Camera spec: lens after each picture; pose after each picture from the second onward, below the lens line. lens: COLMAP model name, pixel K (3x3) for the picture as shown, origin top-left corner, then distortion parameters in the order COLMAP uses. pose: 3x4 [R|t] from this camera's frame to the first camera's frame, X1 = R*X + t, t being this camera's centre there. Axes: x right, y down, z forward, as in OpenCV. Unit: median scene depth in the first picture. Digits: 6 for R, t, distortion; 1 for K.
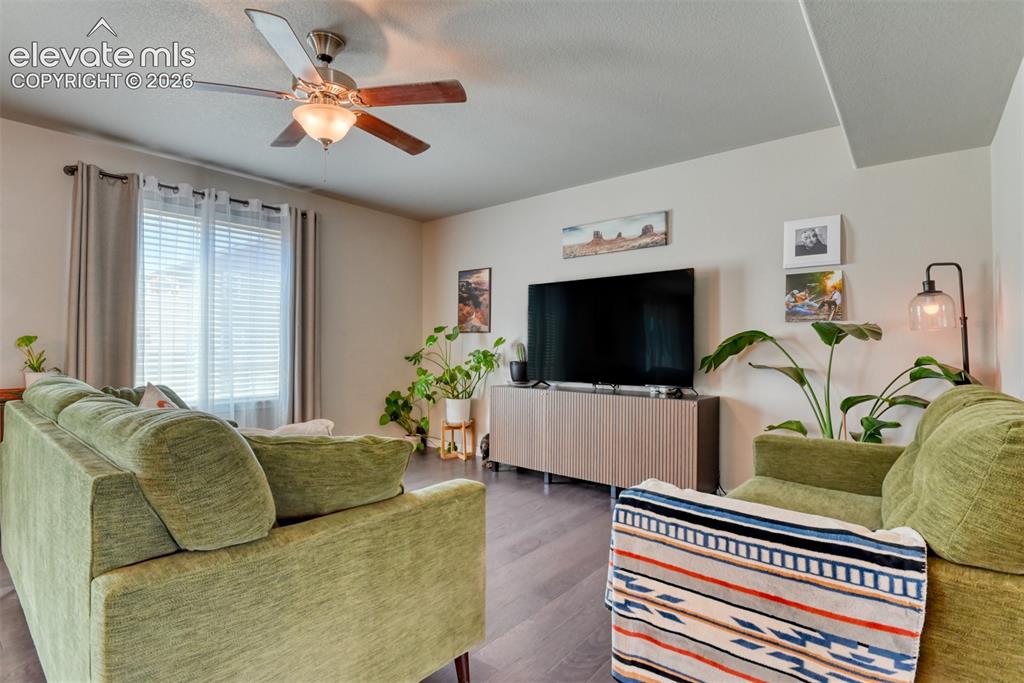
lens RADIAL K [[489.8, 0, 512.0], [0, 489.8, 341.5], [0, 0, 1]] dist [-0.027868, -0.000128]
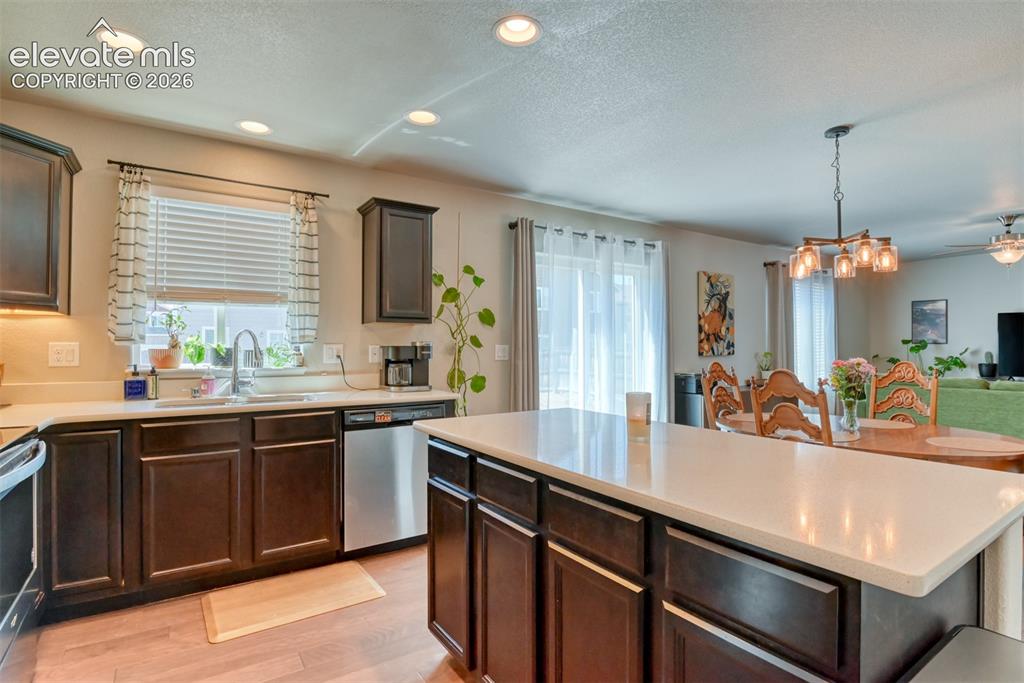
lens RADIAL K [[506.0, 0, 525.4], [0, 506.0, 336.8], [0, 0, 1]] dist [-0.026875, -0.000464]
pose [[0.961076, -0.011058, -0.276062, -0.915312], [0.010014, 0.999936, -0.005193, -0.048149], [0.276102, 0.002226, 0.961126, -0.831833]]
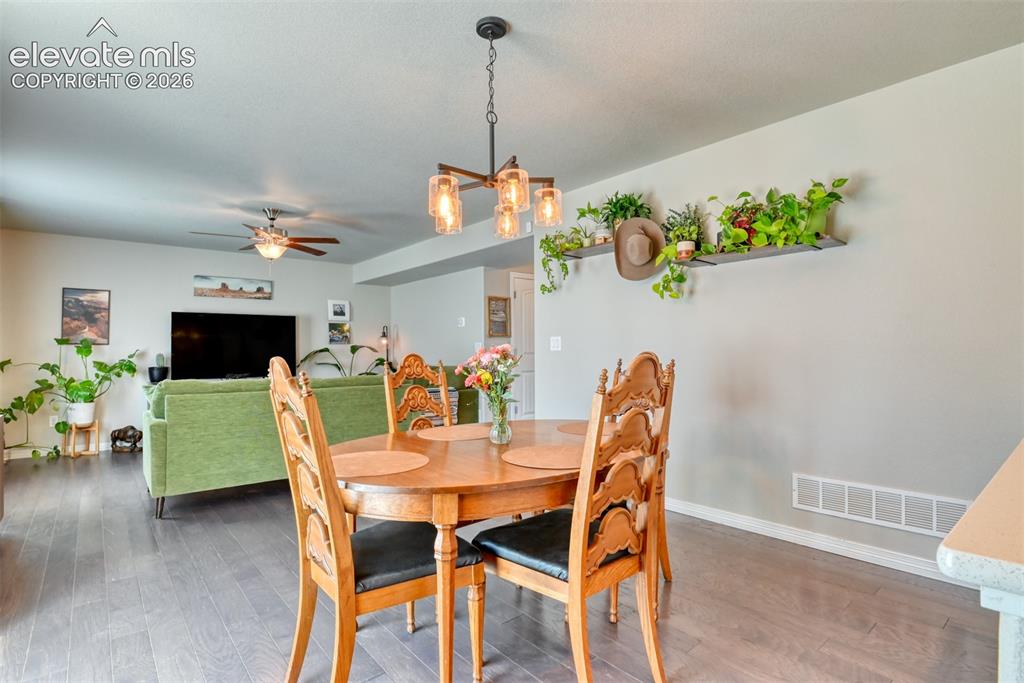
lens RADIAL K [[510.4, 0, 514.5], [0, 510.4, 347.6], [0, 0, 1]] dist [-0.026643, -0.000590]
pose [[0.179904, 0.002020, 0.983682, -1.154786], [-0.005378, 0.999985, -0.001070, -0.017186], [-0.983669, -0.005098, 0.179913, -0.204113]]
